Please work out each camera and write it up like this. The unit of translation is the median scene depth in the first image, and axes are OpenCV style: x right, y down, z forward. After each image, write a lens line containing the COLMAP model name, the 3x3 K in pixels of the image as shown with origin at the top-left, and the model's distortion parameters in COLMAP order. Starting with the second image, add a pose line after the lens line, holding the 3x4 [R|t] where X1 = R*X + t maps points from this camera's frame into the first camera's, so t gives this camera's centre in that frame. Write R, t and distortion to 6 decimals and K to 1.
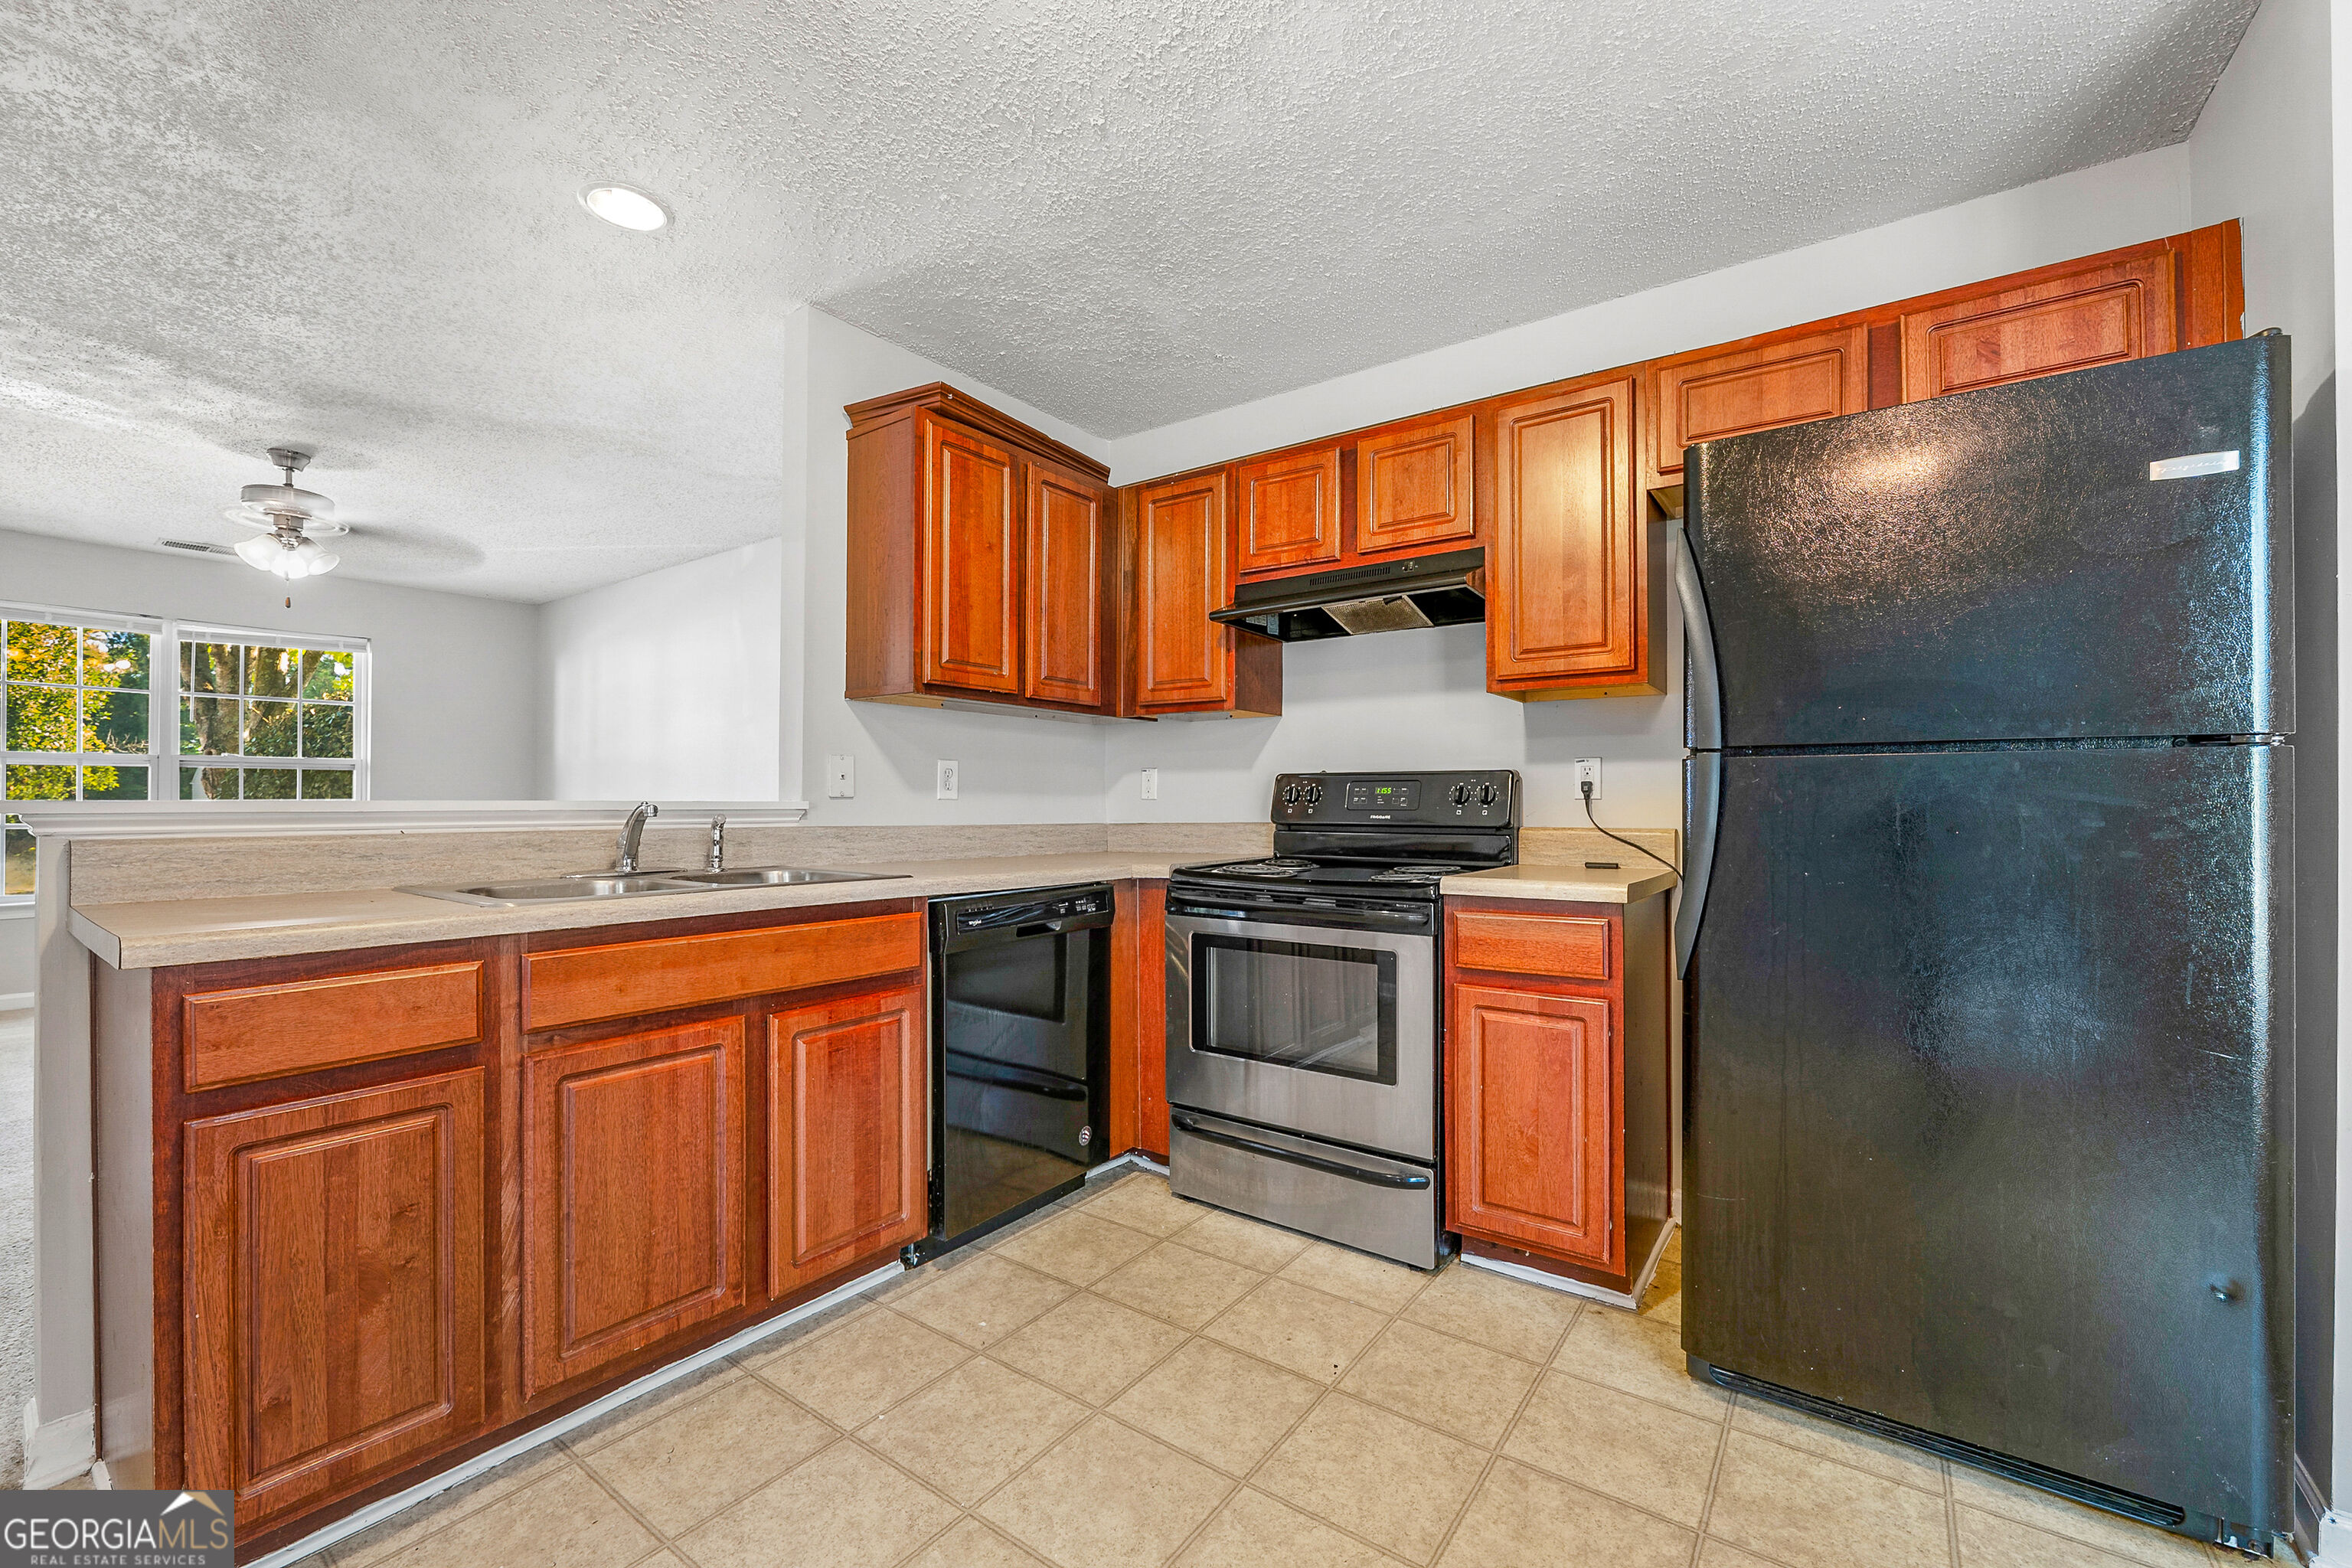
lens RADIAL K [[962.3, 0, 1180.6], [0, 962.3, 791.0], [0, 0, 1]] dist [-0.012946, 0.000705]
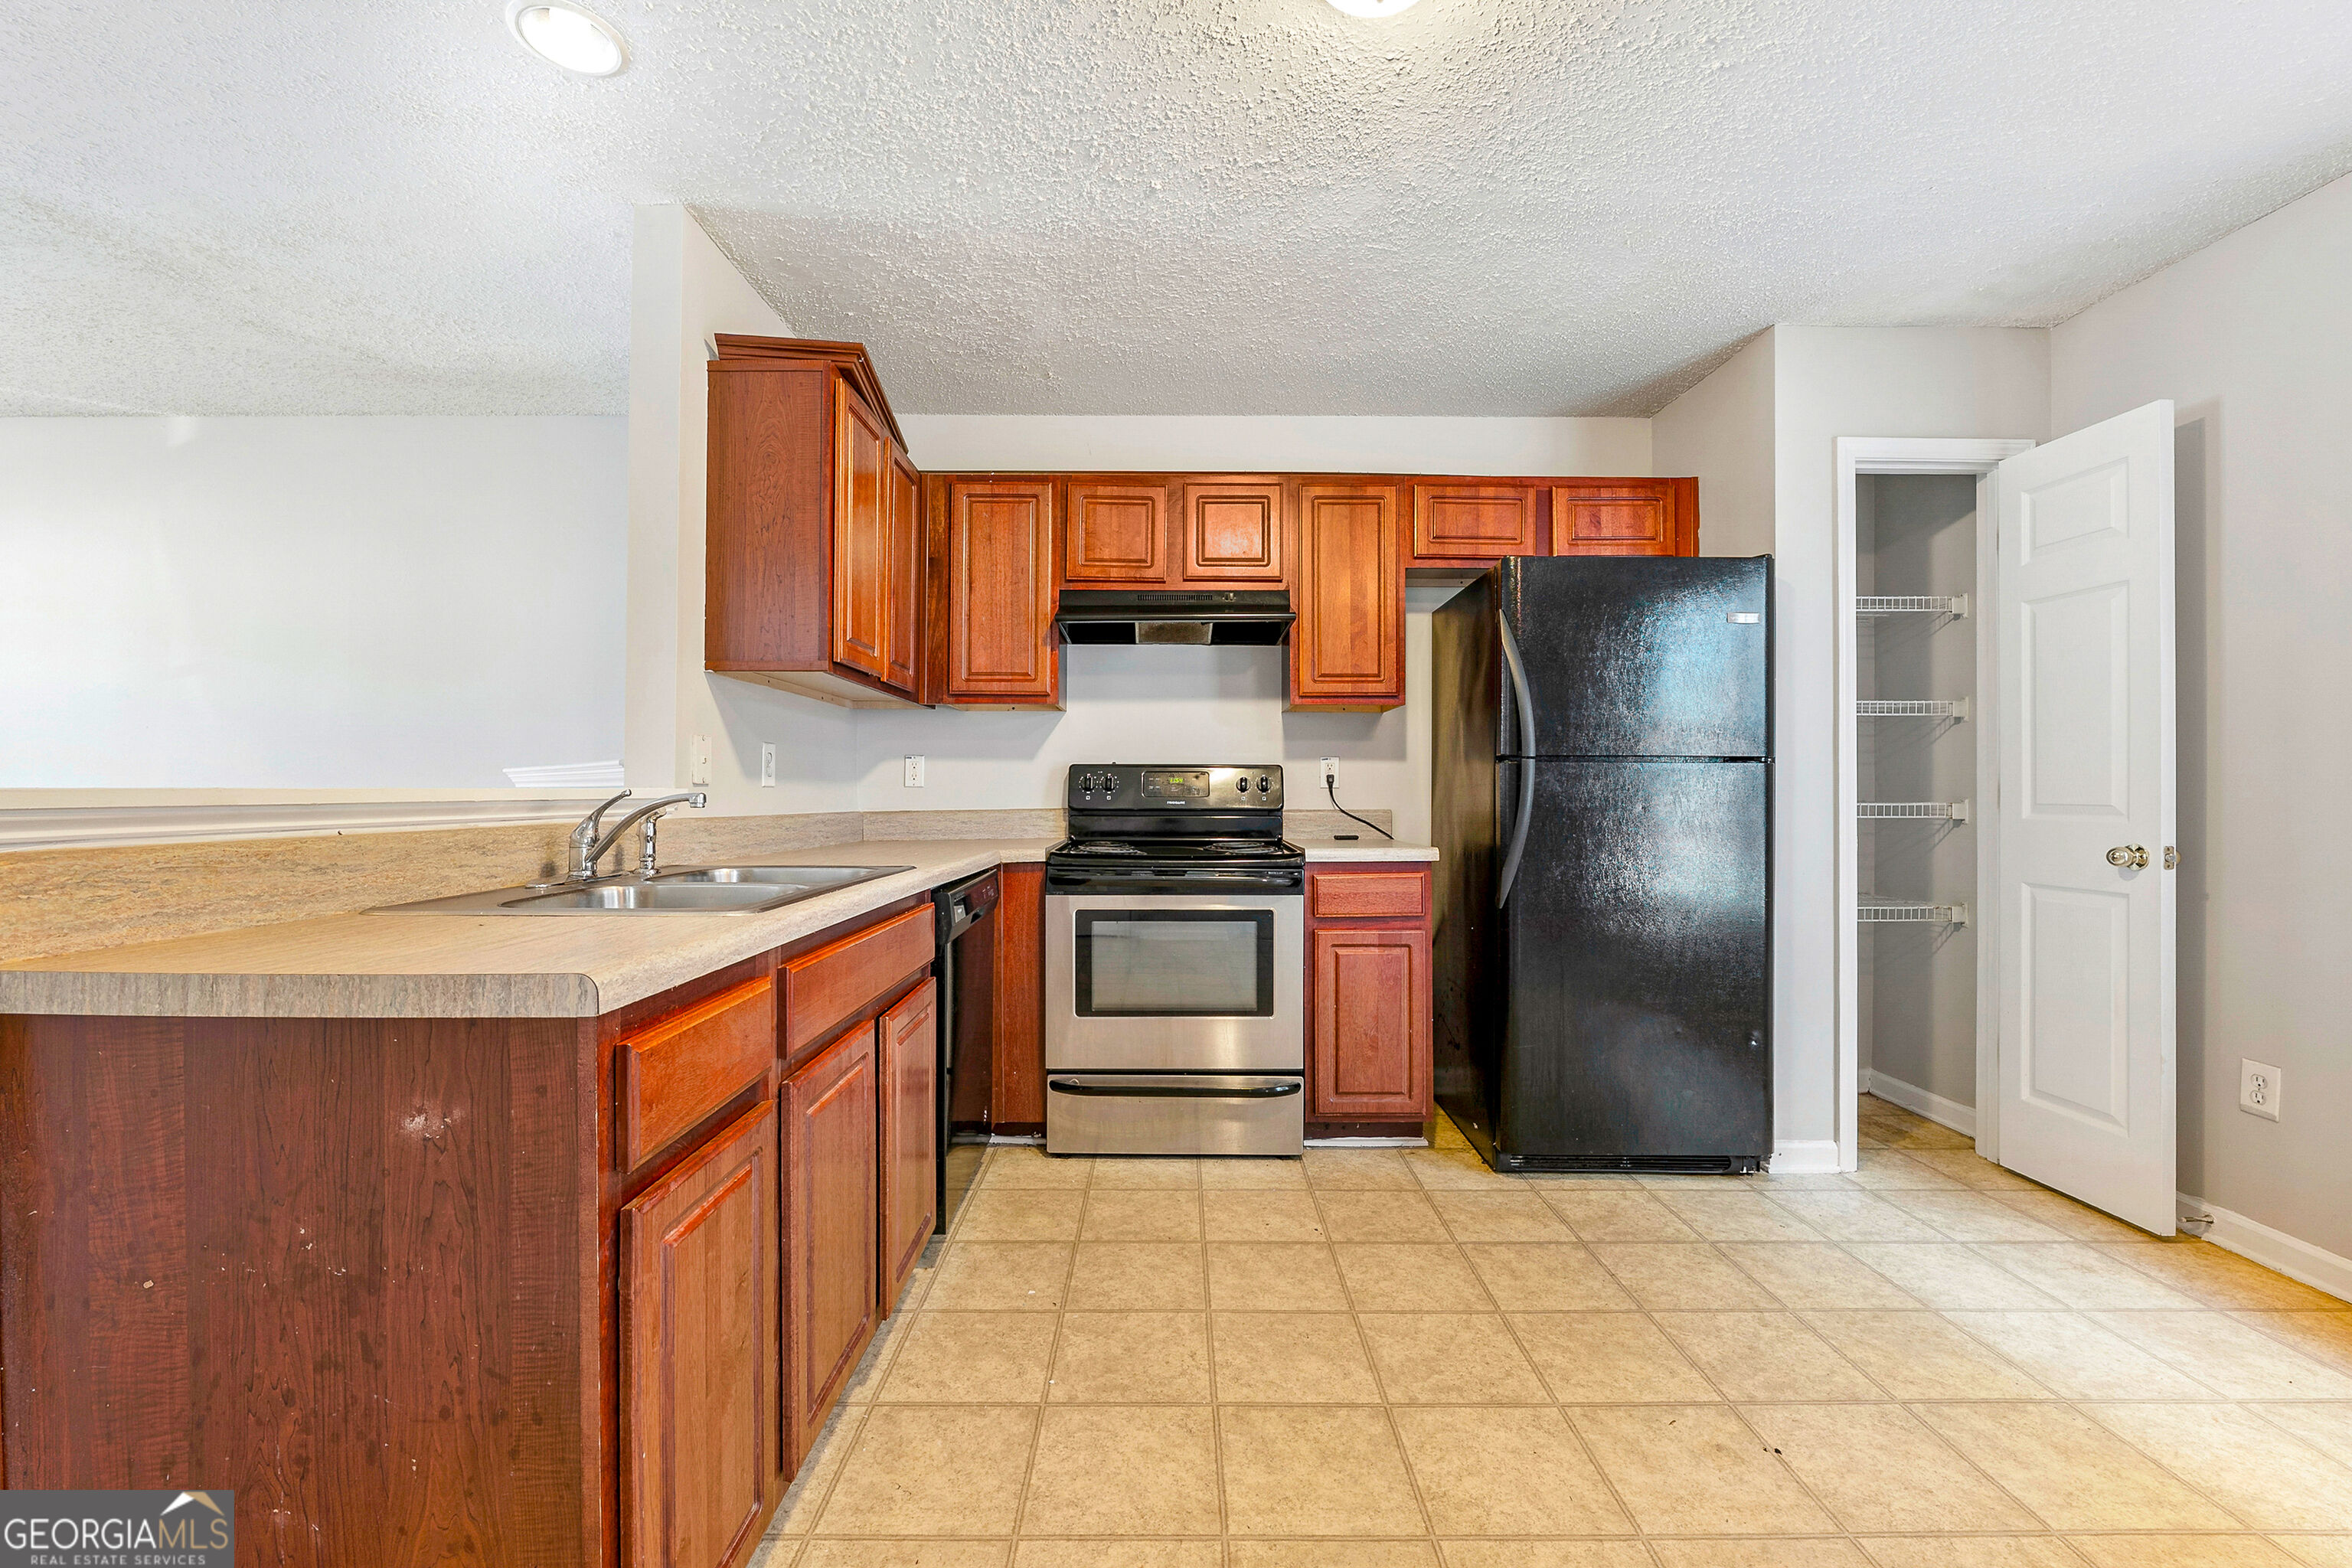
lens RADIAL K [[962.3, 0, 1175.6], [0, 962.3, 779.5], [0, 0, 1]] dist [-0.012946, 0.000705]
pose [[0.807069, 0.007171, 0.590413, -0.611022], [-0.008464, 0.999964, -0.000575, -0.000720], [-0.590396, -0.004533, 0.807101, 0.061335]]
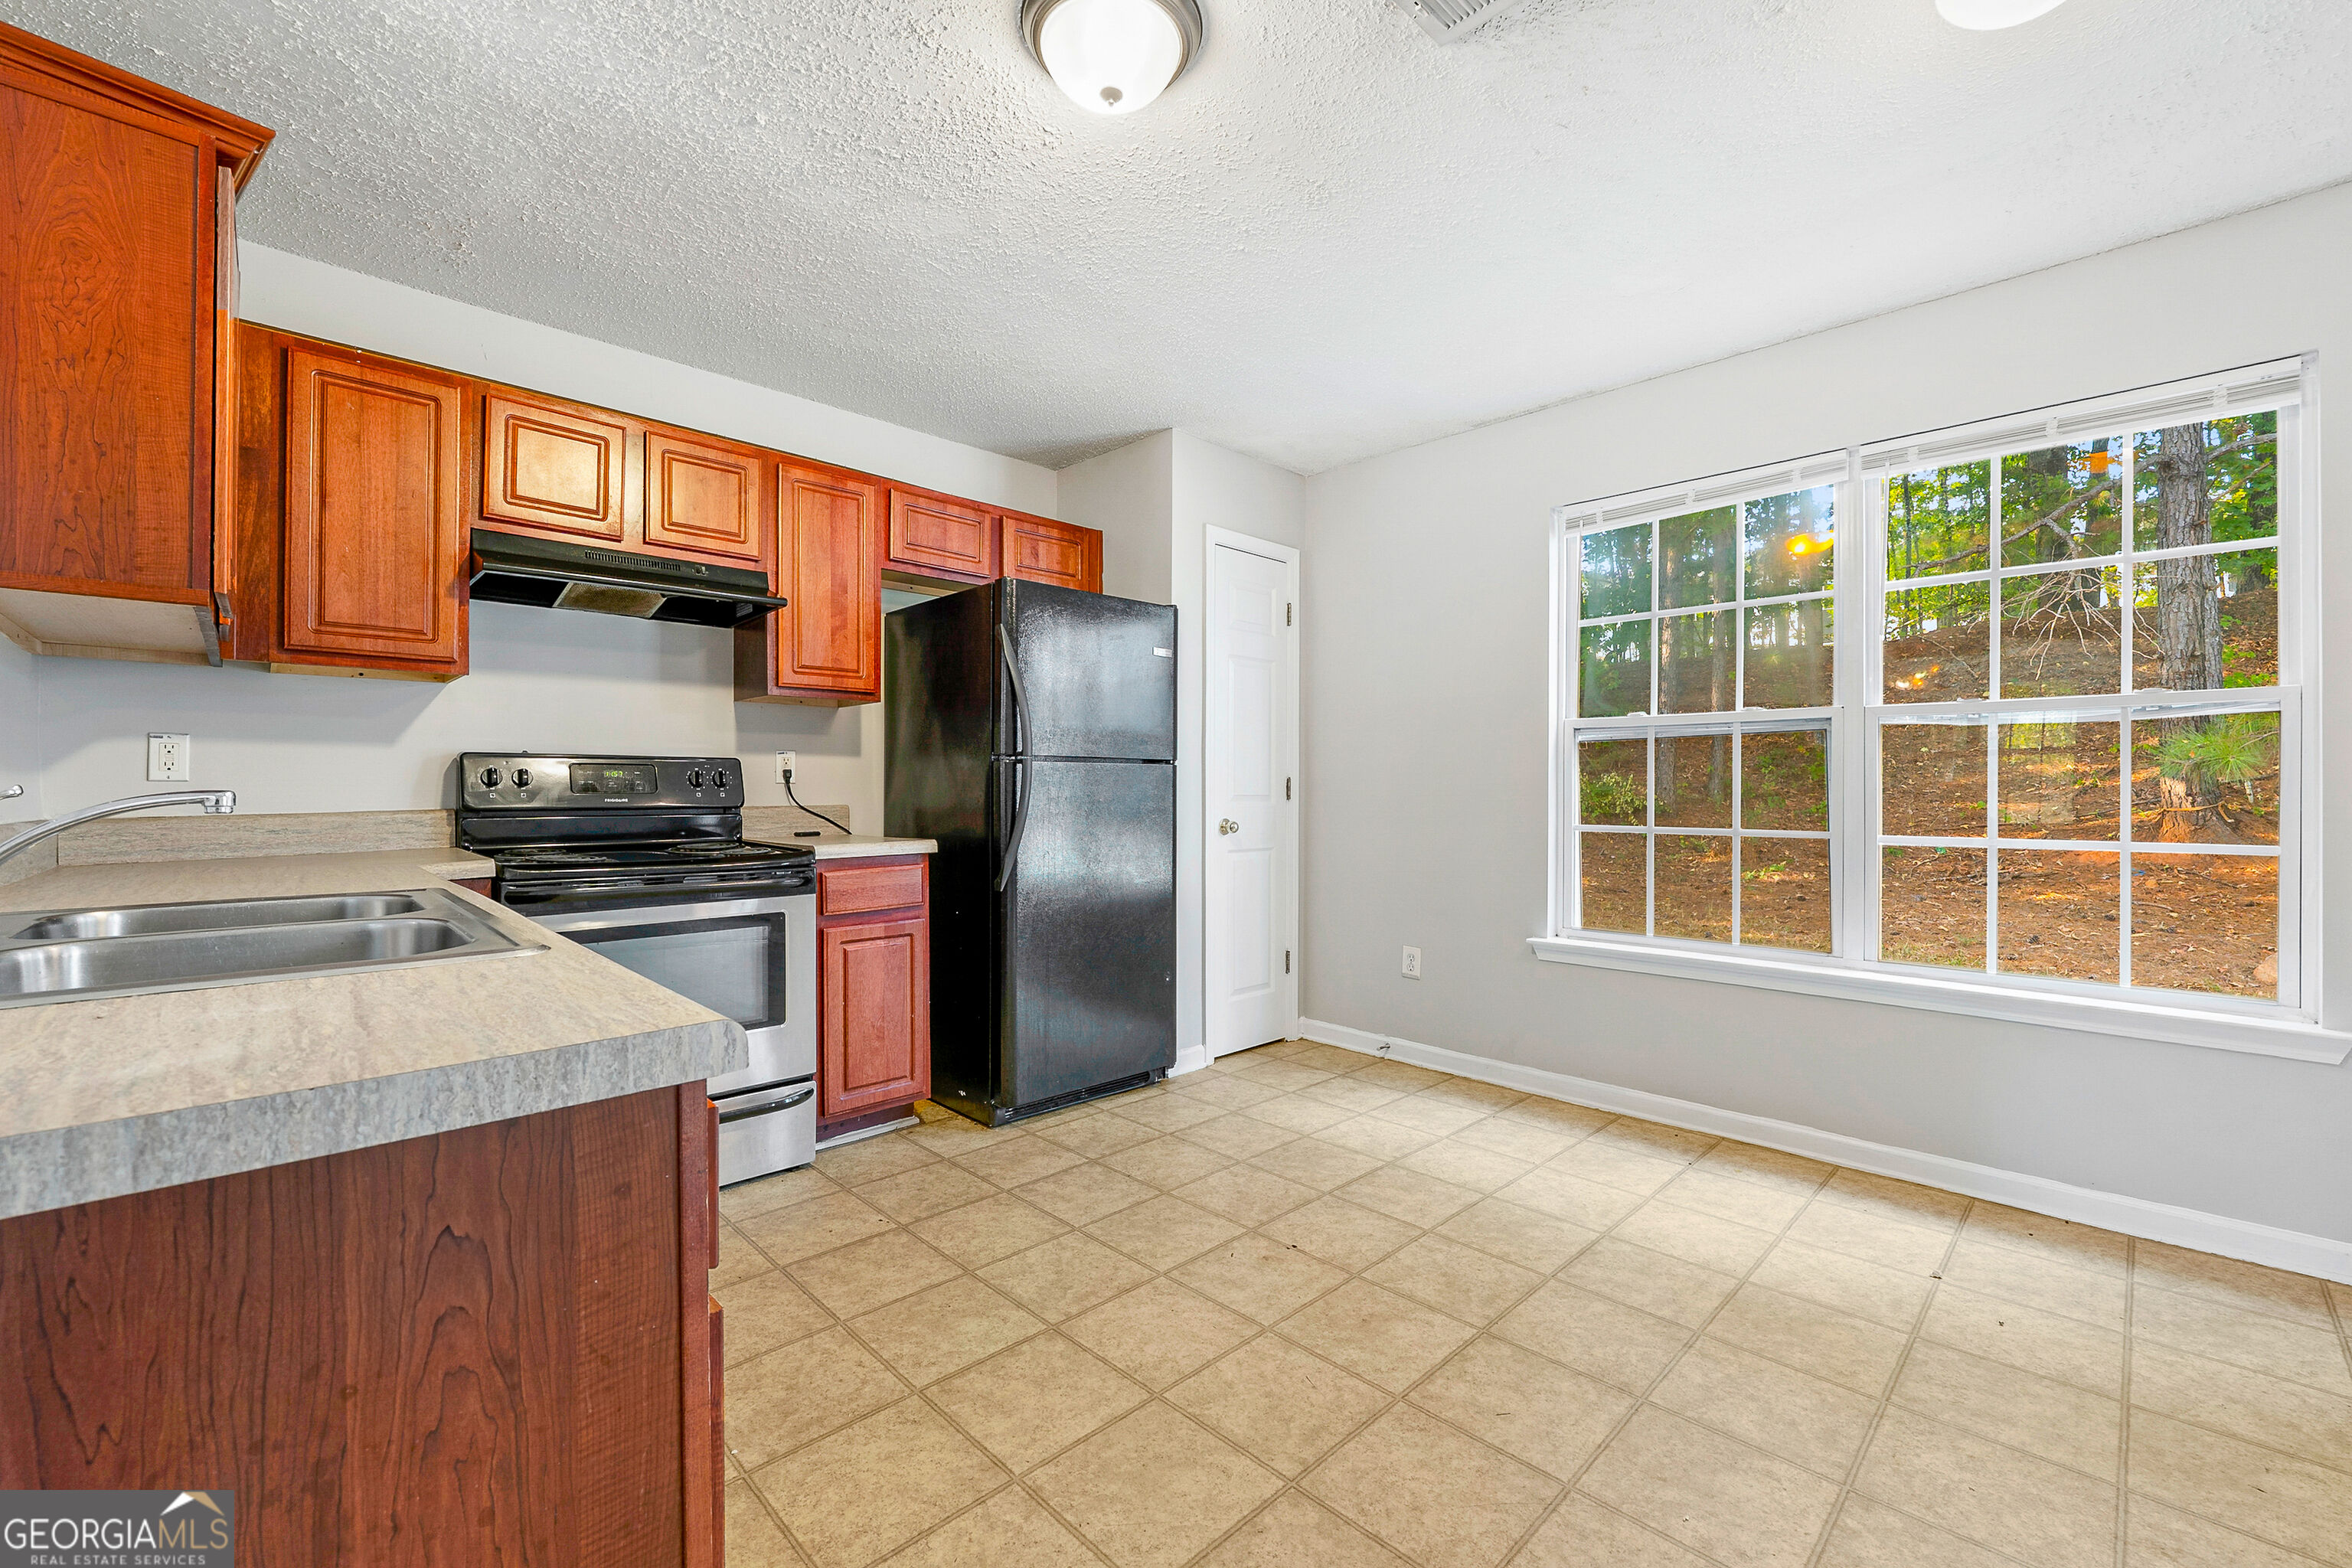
lens RADIAL K [[962.3, 0, 1175.1], [0, 962.3, 785.6], [0, 0, 1]] dist [-0.012946, 0.000705]
pose [[0.165122, 0.000128, 0.986273, -0.854536], [-0.013046, 0.999913, 0.002054, 0.002479], [-0.986187, -0.013206, 0.165110, 0.323618]]
